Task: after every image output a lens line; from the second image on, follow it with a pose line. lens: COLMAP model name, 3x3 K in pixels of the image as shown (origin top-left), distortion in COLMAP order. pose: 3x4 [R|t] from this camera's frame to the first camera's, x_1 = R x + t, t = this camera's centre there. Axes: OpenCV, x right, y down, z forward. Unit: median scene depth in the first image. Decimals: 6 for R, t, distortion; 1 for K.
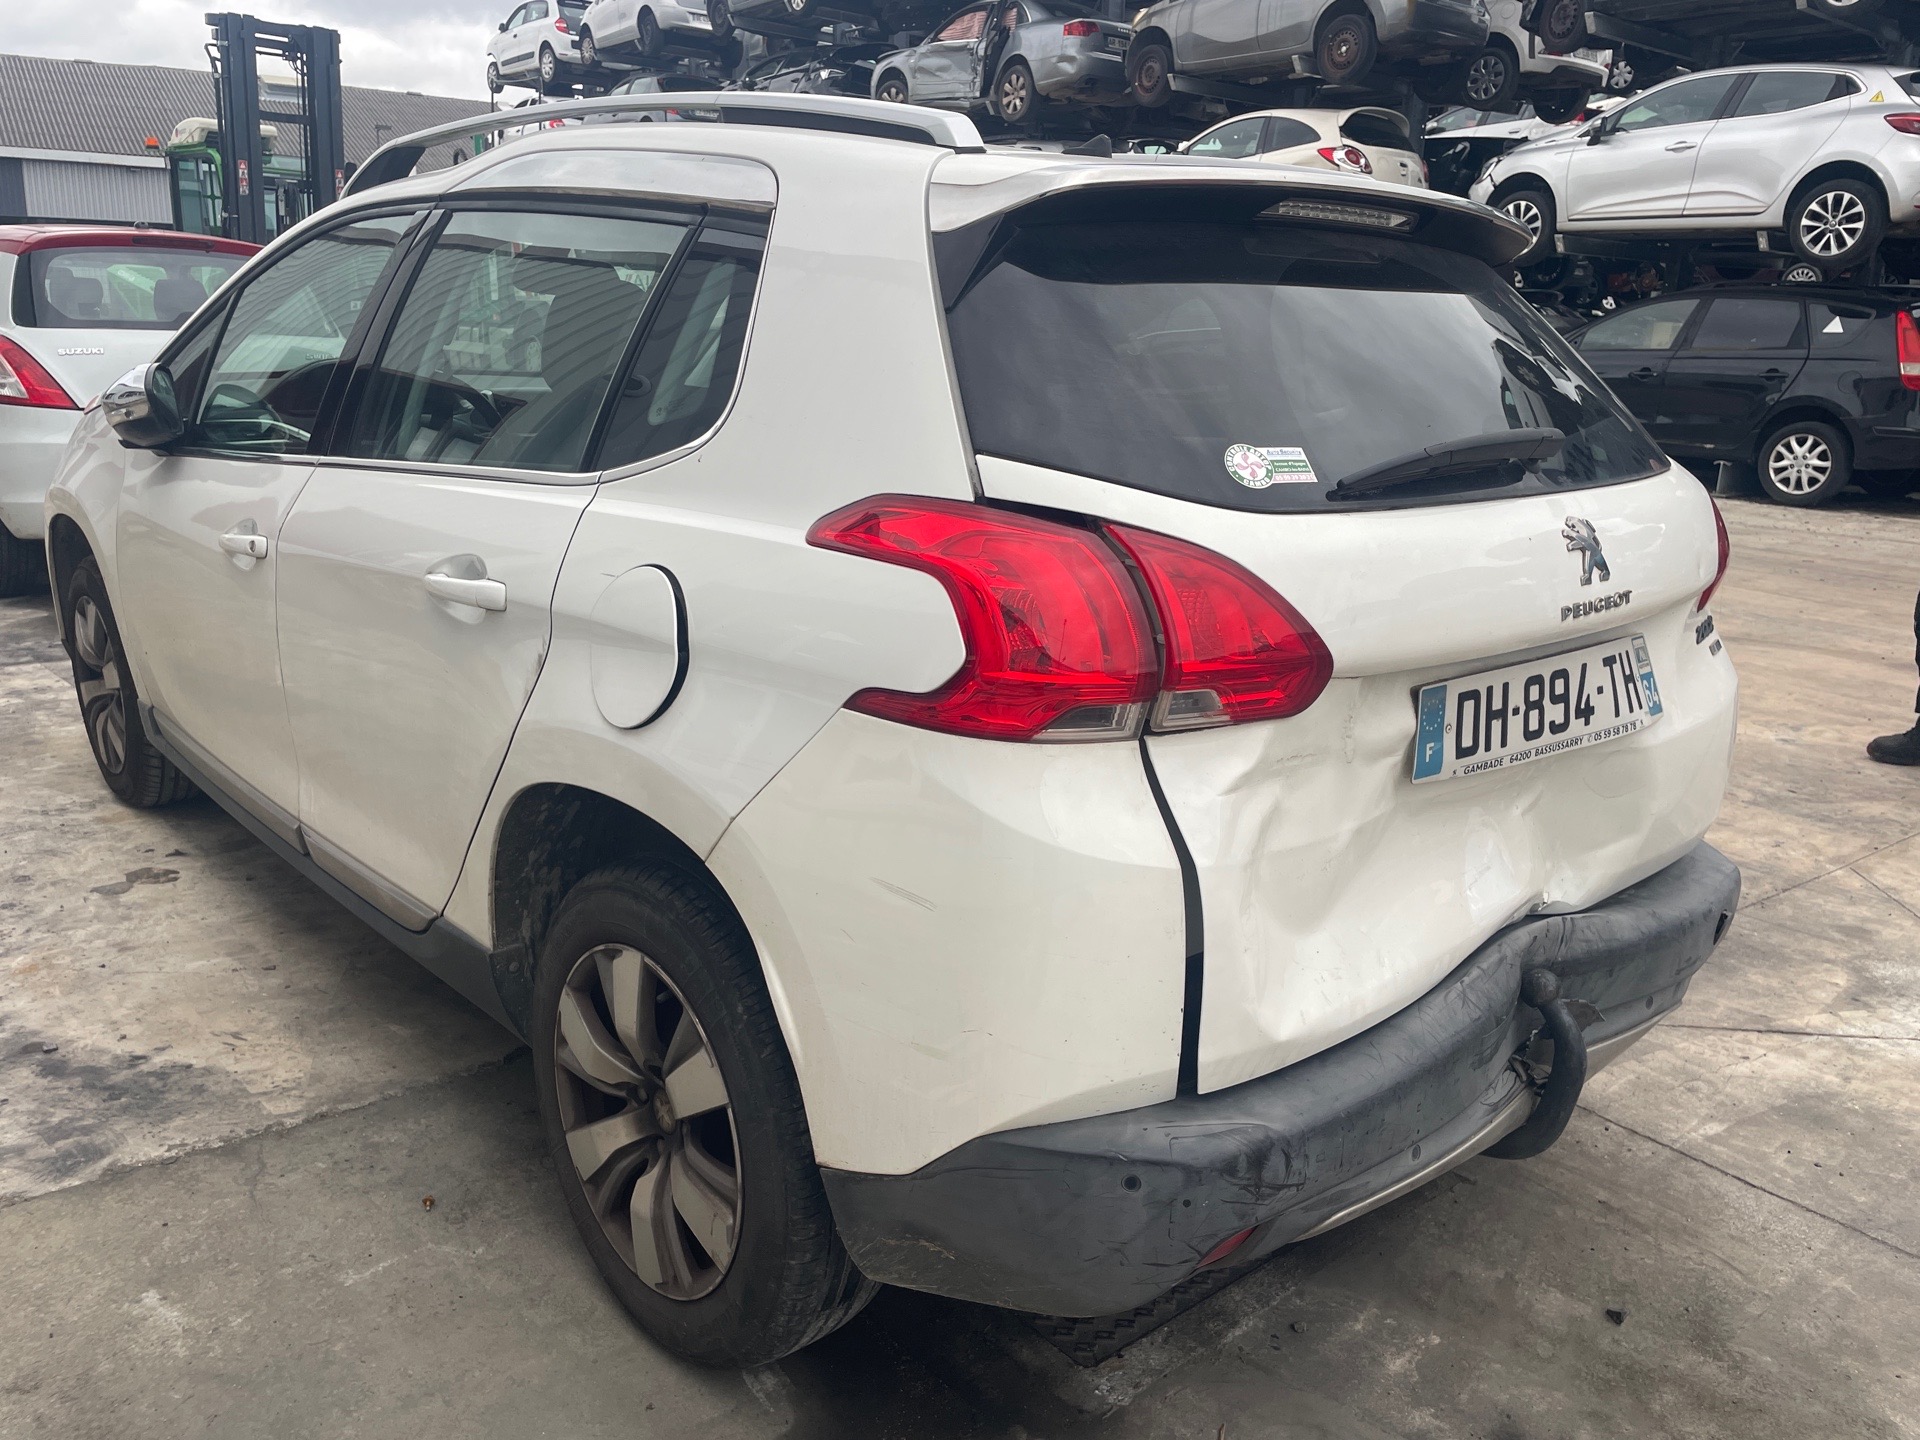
lens RADIAL K [[1451.6, 0, 952.2], [0, 1451.6, 716.8], [0, 0, 1]] dist [0.080495, -0.104869]
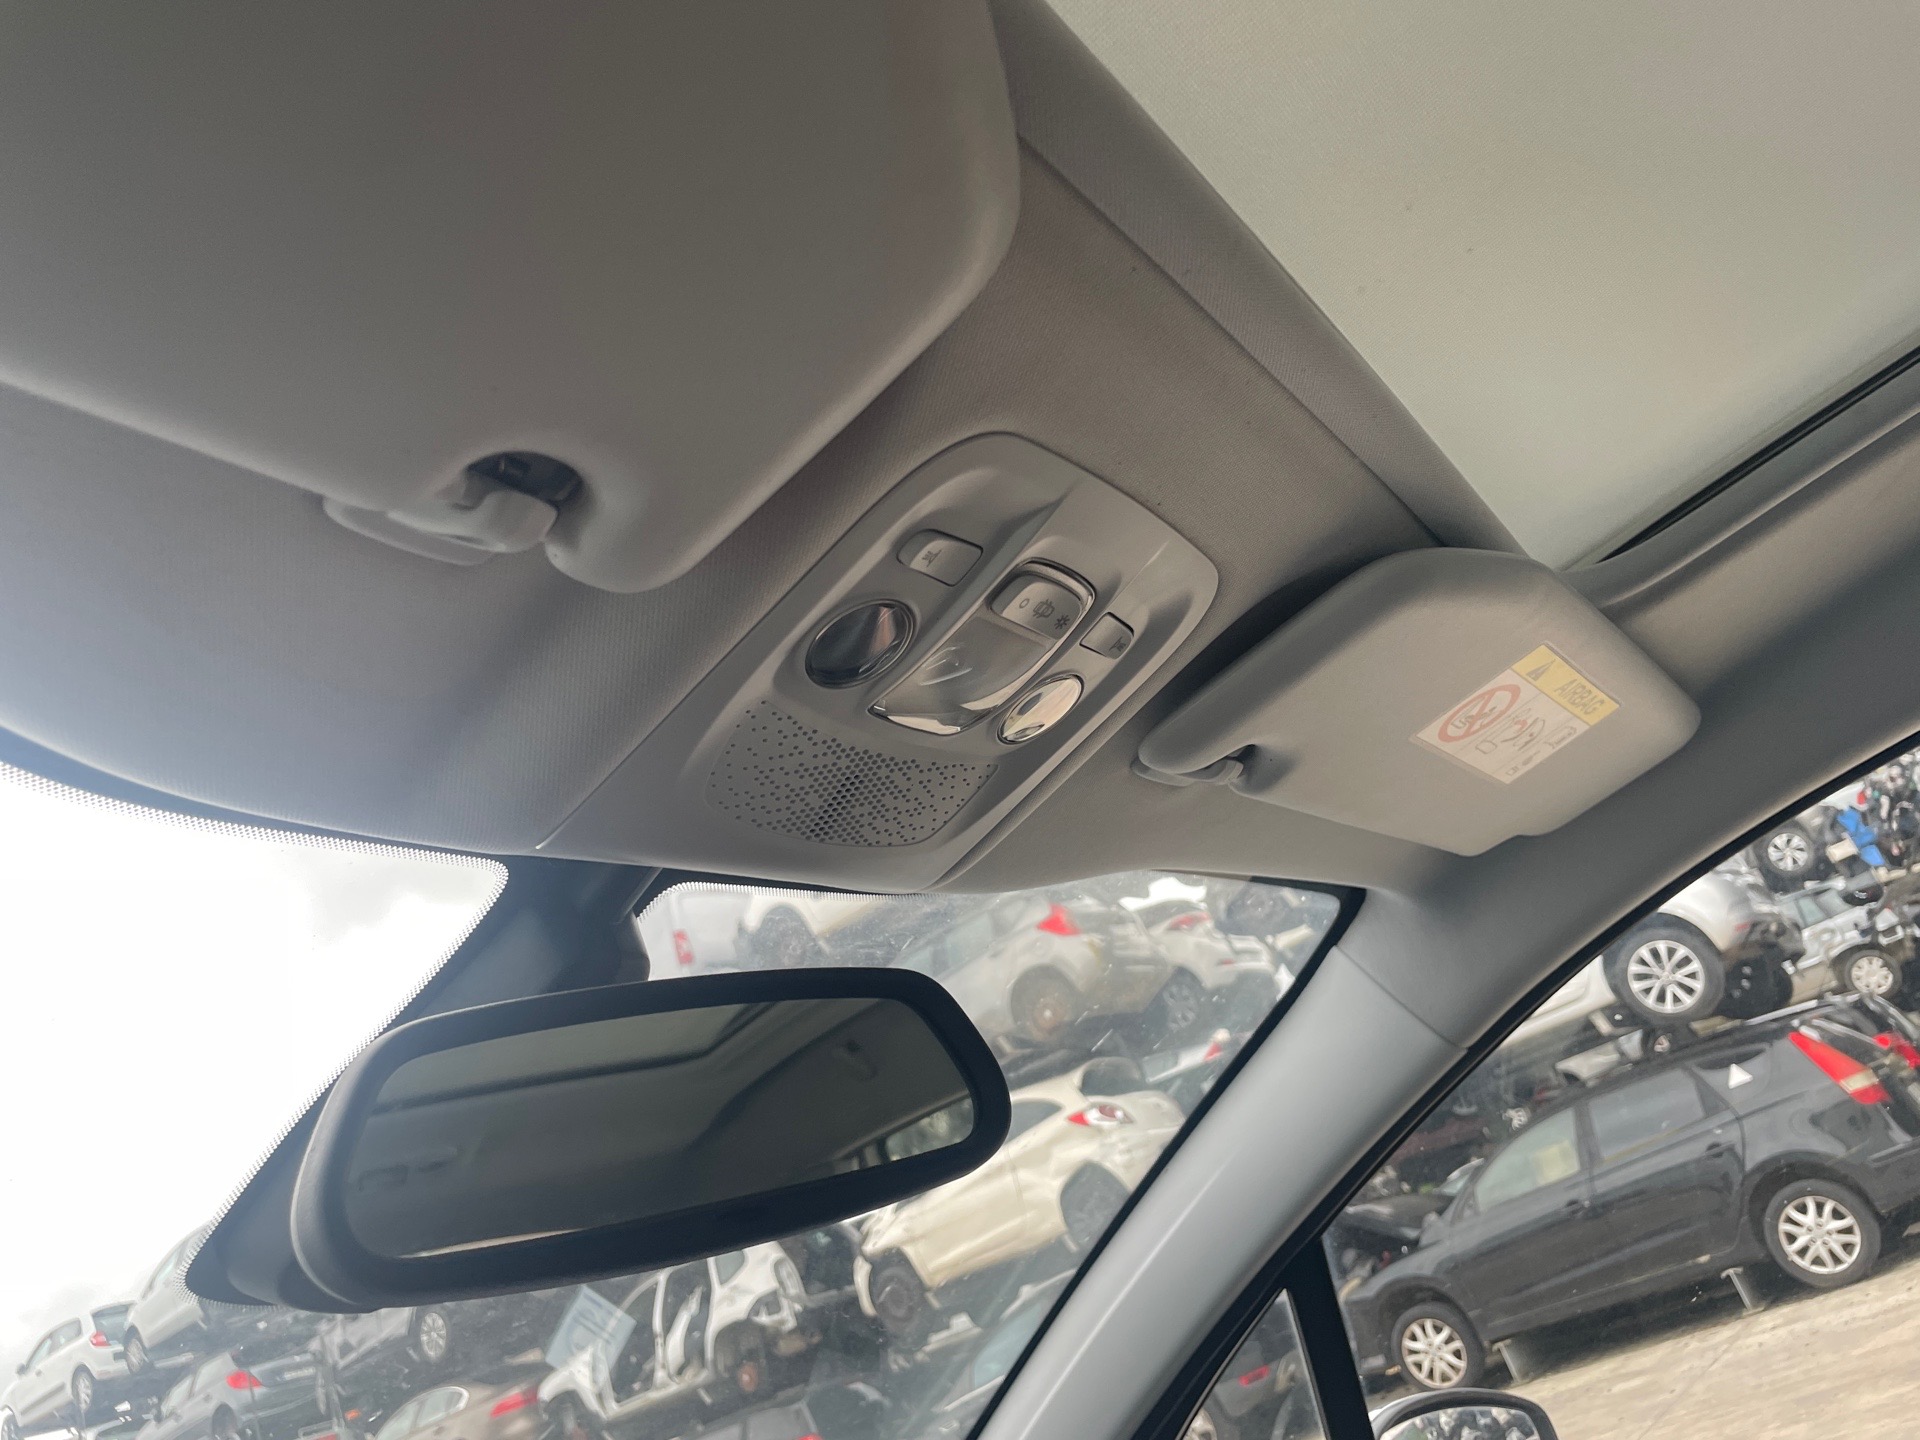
lens RADIAL K [[1451.6, 0, 947.4], [0, 1451.6, 710.0], [0, 0, 1]] dist [0.080495, -0.104869]
pose [[0.914169, -0.219502, 0.340755, -0.309377], [0.391712, 0.694526, -0.603487, -0.274323], [-0.104196, 0.685166, 0.720895, 1.030769]]
